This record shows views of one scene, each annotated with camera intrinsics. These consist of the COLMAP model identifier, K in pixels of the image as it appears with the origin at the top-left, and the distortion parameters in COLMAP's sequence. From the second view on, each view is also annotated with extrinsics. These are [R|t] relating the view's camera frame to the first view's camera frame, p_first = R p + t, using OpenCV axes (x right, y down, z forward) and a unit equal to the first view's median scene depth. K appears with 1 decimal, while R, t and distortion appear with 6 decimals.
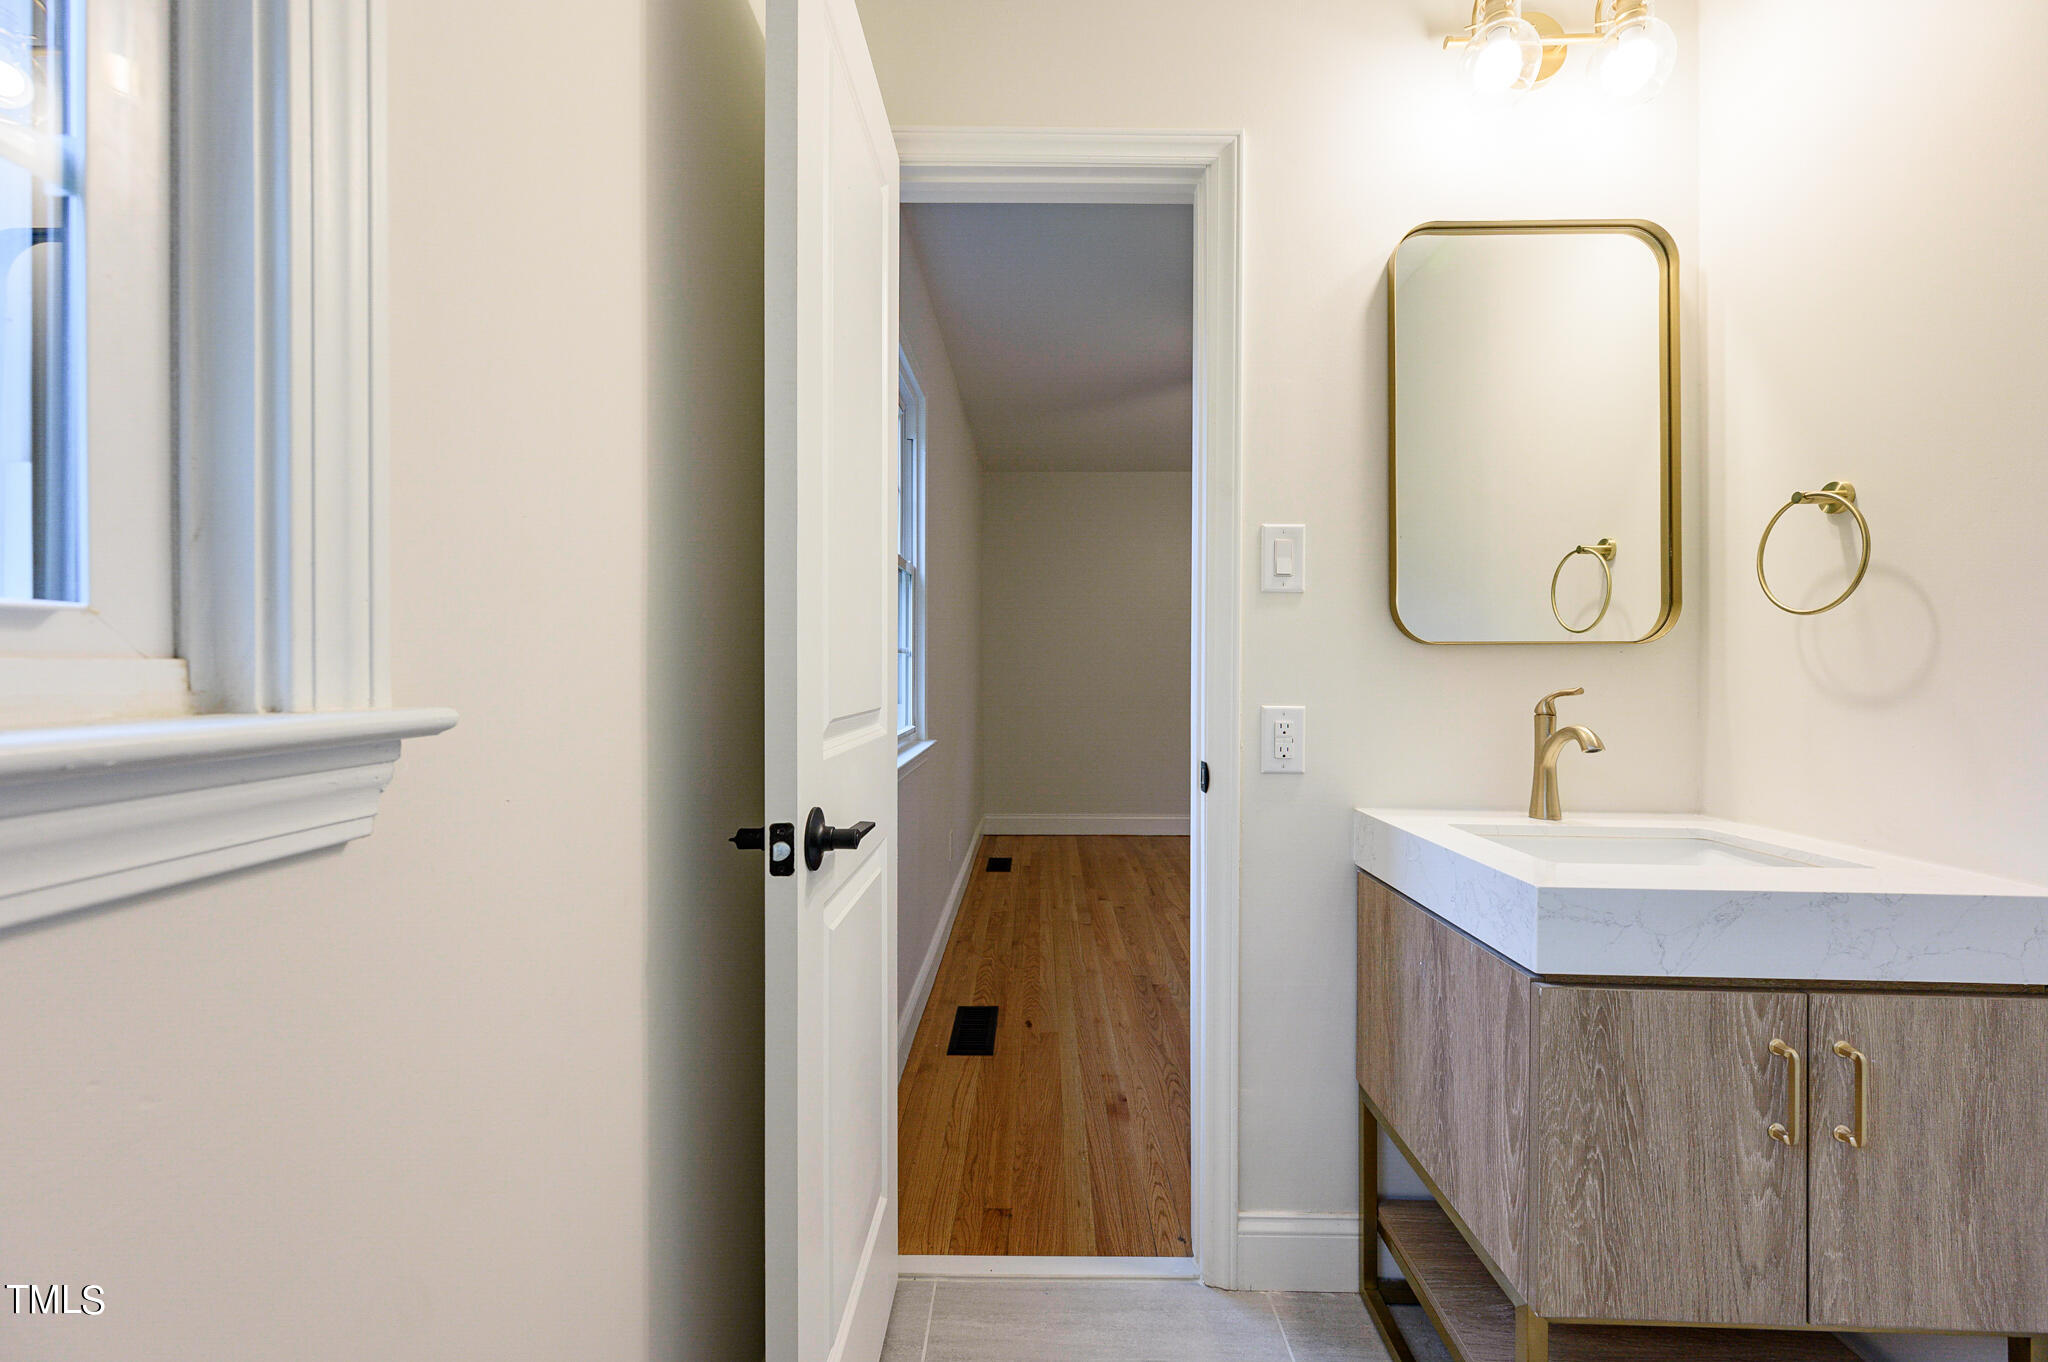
lens RADIAL K [[826.4, 0, 1025.9], [0, 826.4, 675.2], [0, 0, 1]] dist [-0.000101, 0.000042]
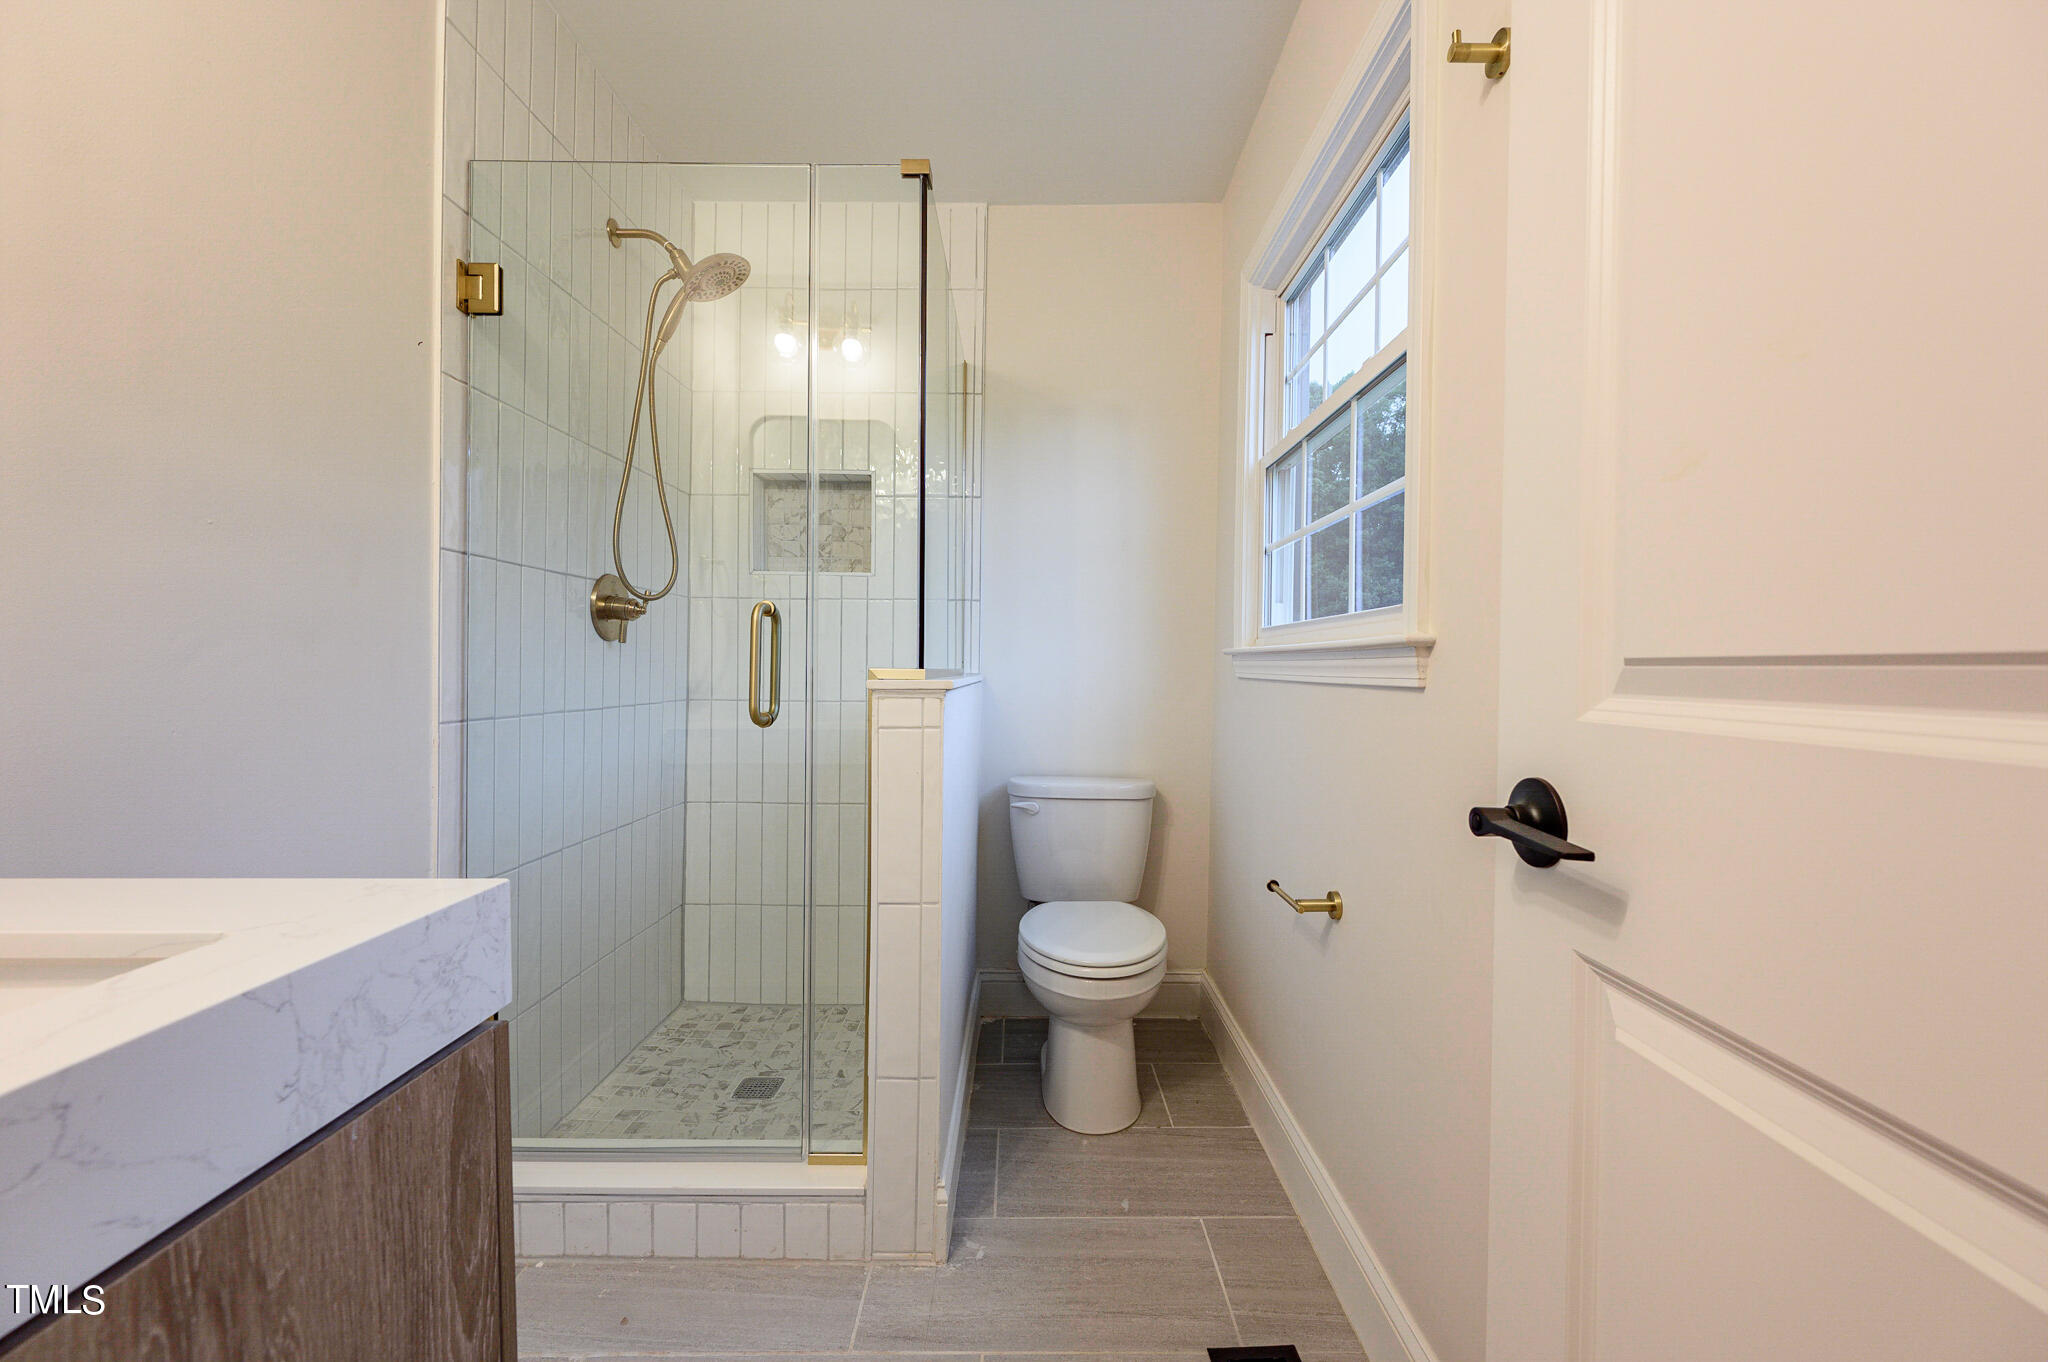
lens RADIAL K [[826.4, 0, 1018.6], [0, 826.4, 684.3], [0, 0, 1]] dist [-0.000101, 0.000042]
pose [[-0.999814, -0.011289, -0.015659, 0.186958], [-0.011688, 0.999603, 0.025640, 0.062605], [0.015363, 0.025818, -0.999549, 1.607395]]
